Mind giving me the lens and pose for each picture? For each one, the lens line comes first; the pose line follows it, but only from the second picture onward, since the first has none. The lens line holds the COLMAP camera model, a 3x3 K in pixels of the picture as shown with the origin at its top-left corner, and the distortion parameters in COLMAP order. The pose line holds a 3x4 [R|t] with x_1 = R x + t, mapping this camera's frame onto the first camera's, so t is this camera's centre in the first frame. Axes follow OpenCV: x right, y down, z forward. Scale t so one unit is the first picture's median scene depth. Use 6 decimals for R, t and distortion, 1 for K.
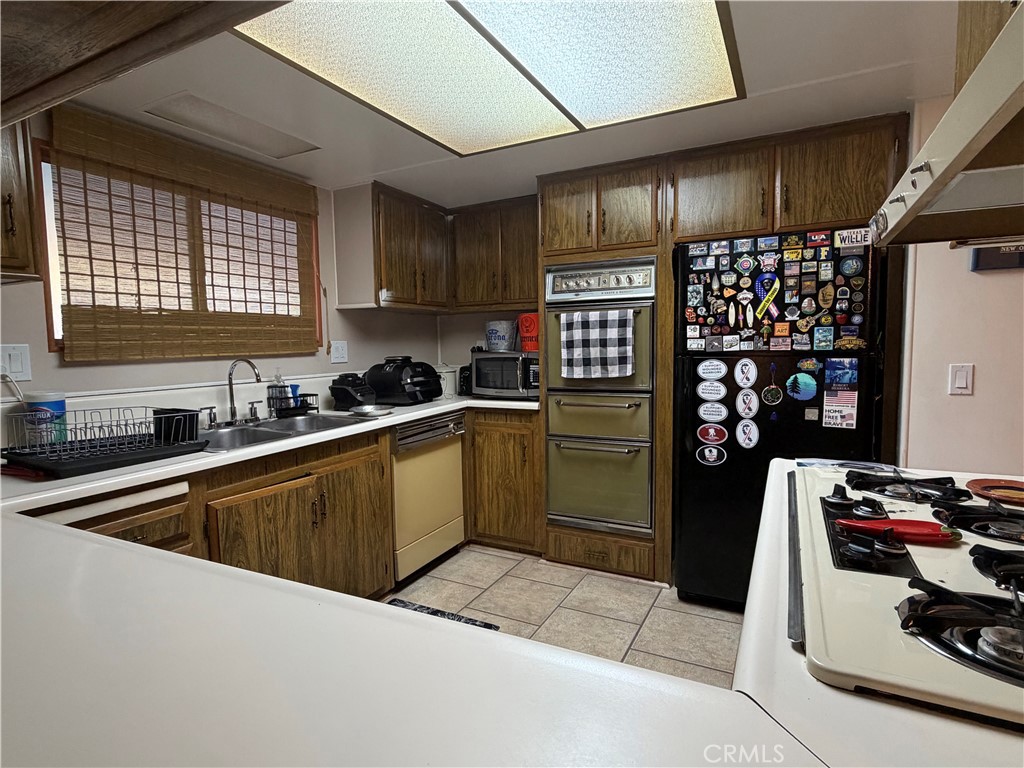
lens RADIAL K [[536.5, 0, 512.8], [0, 536.5, 384.9], [0, 0, 1]] dist [0.002307, 0.000473]
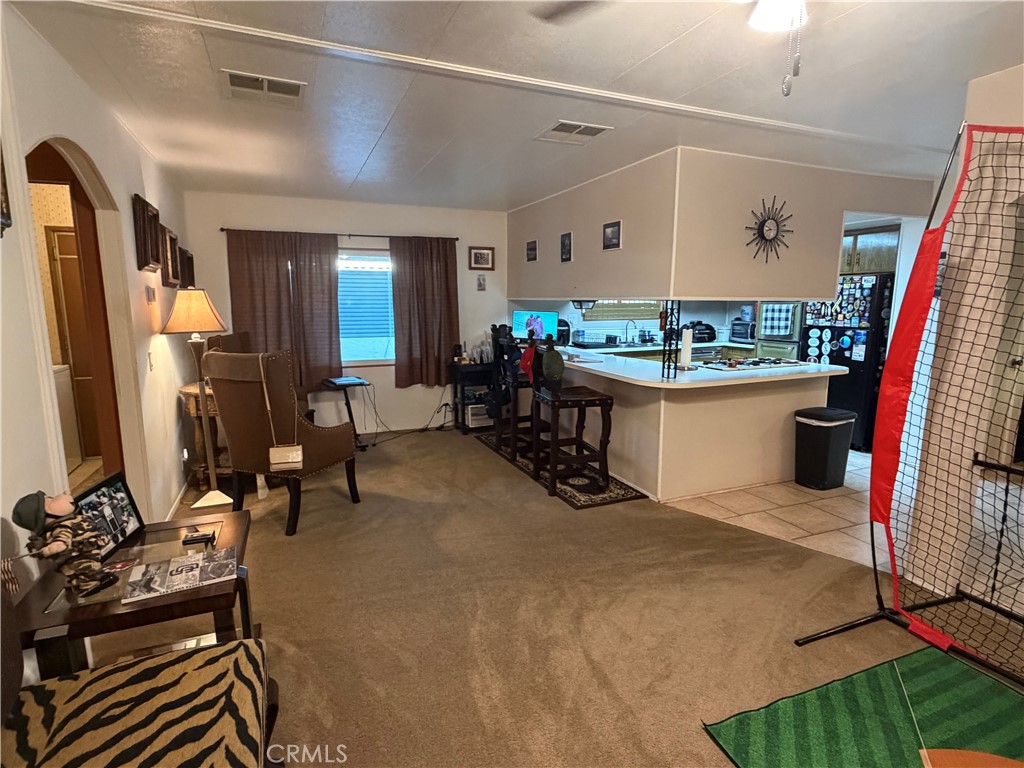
lens RADIAL K [[536.5, 0, 513.2], [0, 536.5, 383.3], [0, 0, 1]] dist [0.002307, 0.000473]
pose [[0.772158, 0.114798, -0.624974, 0.865760], [-0.064417, 0.992620, 0.102742, 0.033332], [0.632157, -0.039074, 0.773855, -1.681052]]
